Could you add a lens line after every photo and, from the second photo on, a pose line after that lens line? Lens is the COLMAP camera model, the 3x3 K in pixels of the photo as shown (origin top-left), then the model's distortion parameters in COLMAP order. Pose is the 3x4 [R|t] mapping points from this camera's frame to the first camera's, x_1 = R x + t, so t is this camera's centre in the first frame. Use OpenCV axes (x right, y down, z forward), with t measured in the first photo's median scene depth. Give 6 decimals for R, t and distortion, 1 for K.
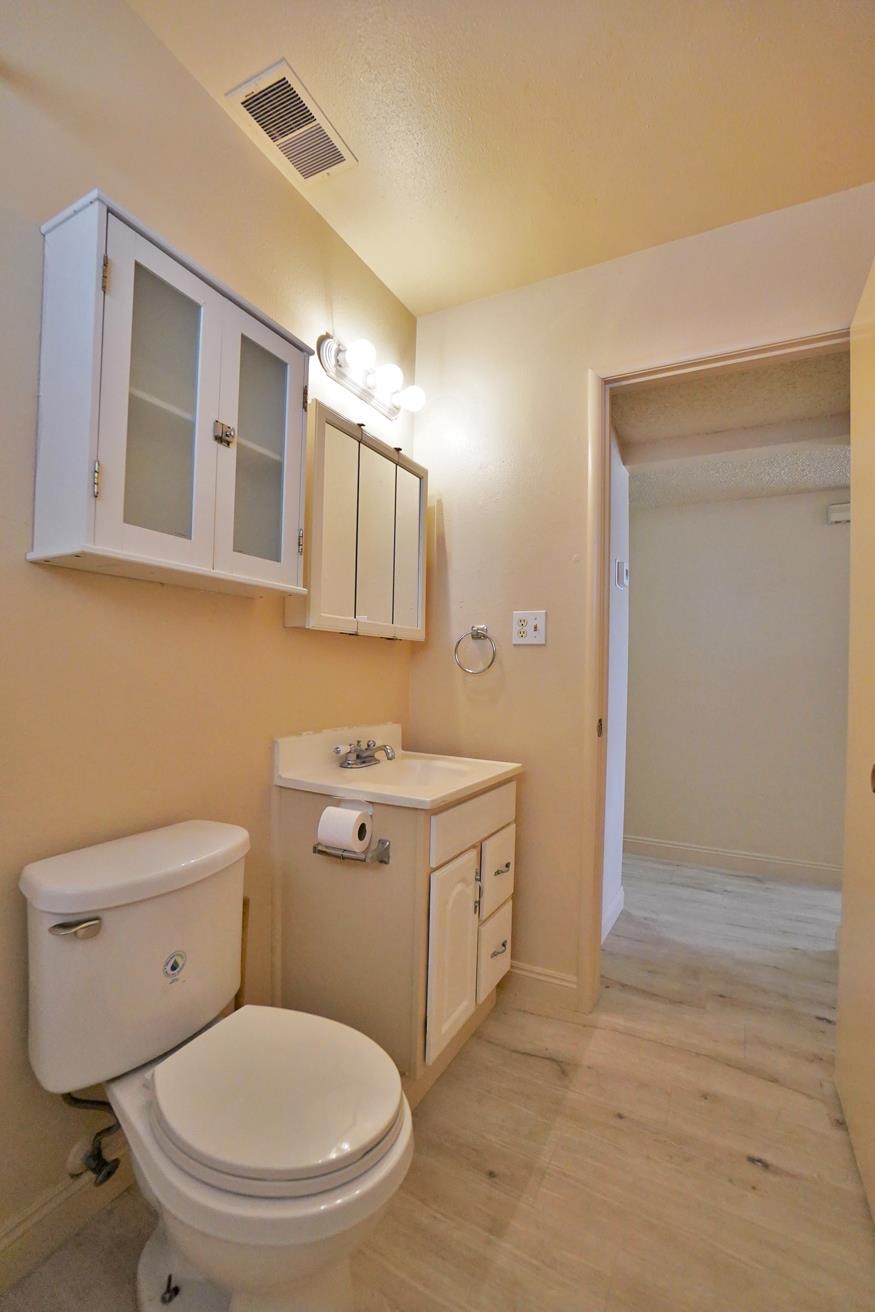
lens RADIAL K [[612.0, 0, 413.9], [0, 612.0, 657.5], [0, 0, 1]] dist [-0.057147, 0.025717]
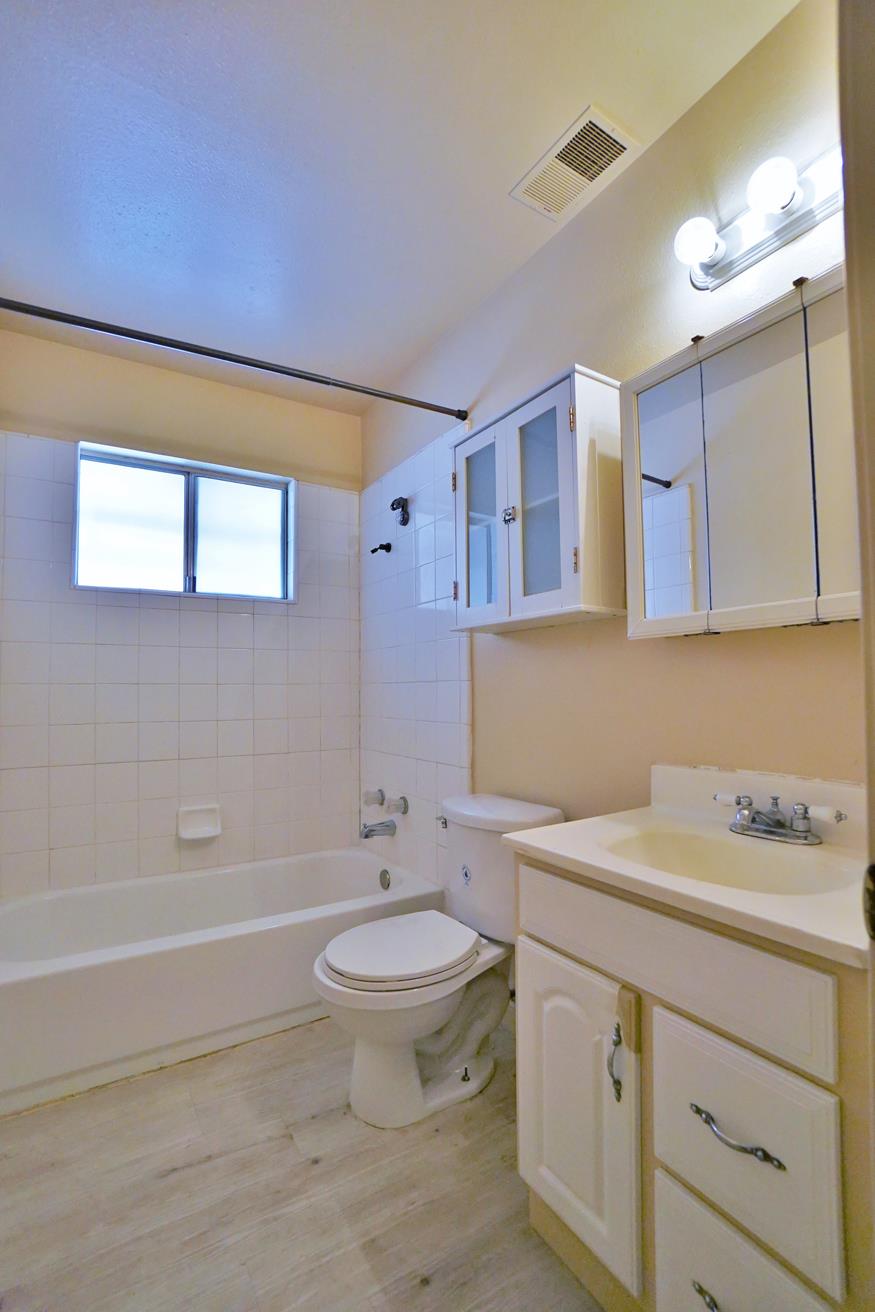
lens RADIAL K [[612.0, 0, 413.9], [0, 612.0, 657.5], [0, 0, 1]] dist [-0.057147, 0.025717]
pose [[-0.522018, -0.069235, -0.850120, 0.929805], [0.008892, 0.996204, -0.086592, 0.065786], [0.852888, -0.052762, -0.519421, 1.497169]]
